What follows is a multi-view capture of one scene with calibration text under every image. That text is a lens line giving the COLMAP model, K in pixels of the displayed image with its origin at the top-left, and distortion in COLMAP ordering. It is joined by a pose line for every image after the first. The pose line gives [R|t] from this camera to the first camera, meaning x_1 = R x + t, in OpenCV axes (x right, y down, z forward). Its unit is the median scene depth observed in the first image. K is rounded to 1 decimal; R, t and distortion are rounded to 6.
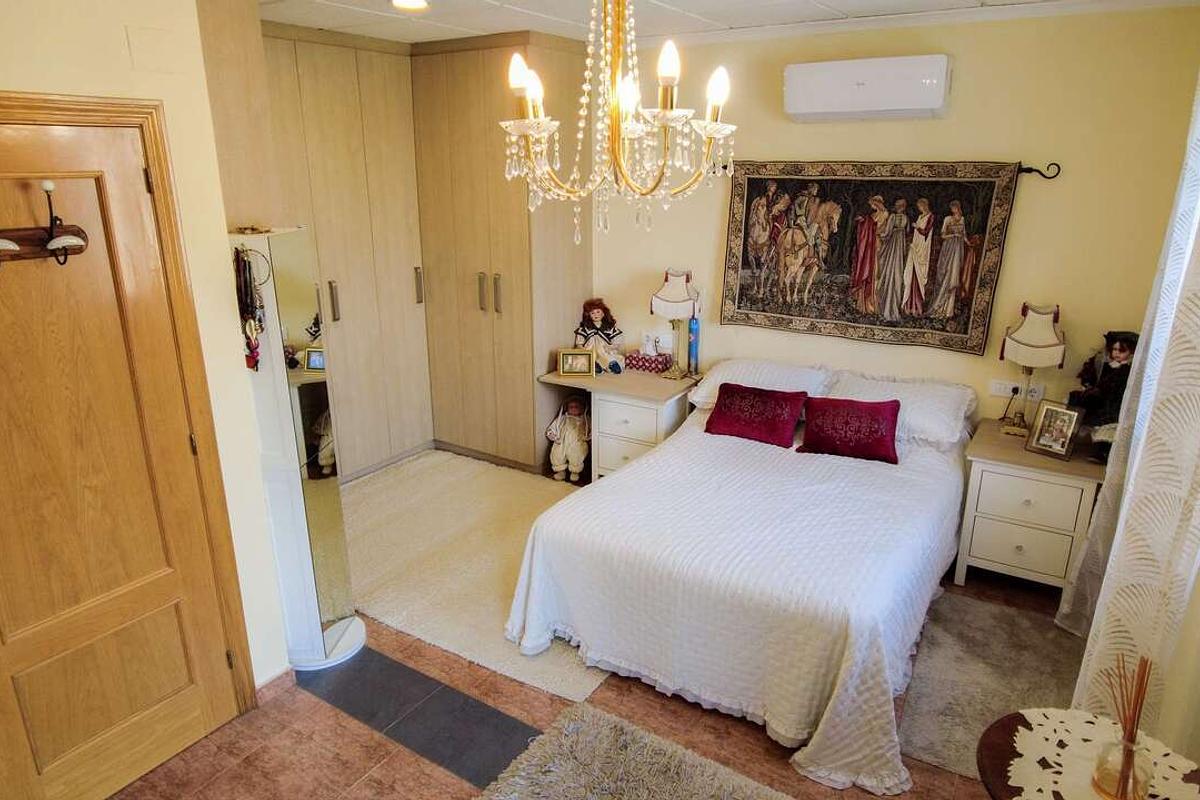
lens RADIAL K [[764.7, 0, 603.2], [0, 764.7, 395.0], [0, 0, 1]] dist [0.005867, -0.021122]
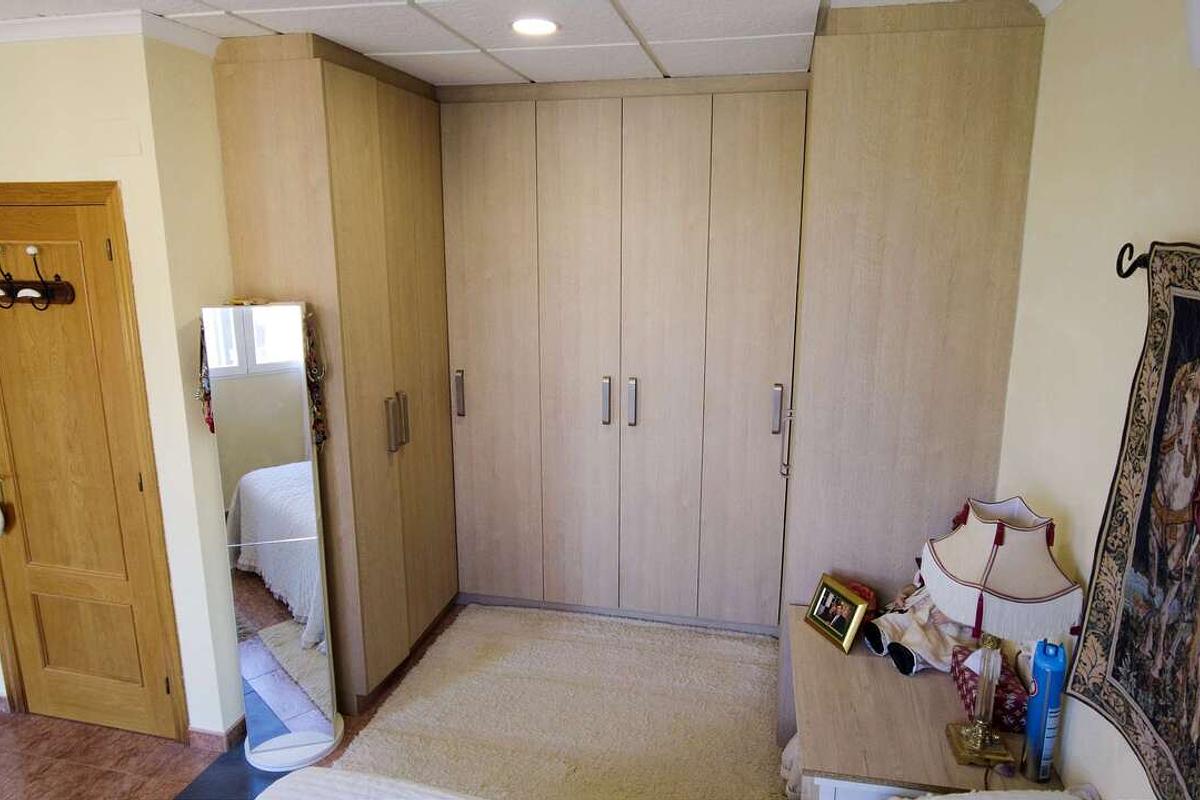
lens RADIAL K [[764.7, 0, 601.2], [0, 764.7, 402.4], [0, 0, 1]] dist [0.005867, -0.021122]
pose [[0.331757, 0.197609, -0.922436, 0.617298], [-0.288030, 0.952341, 0.100425, -0.312958], [0.898319, 0.232373, 0.372863, 1.035387]]
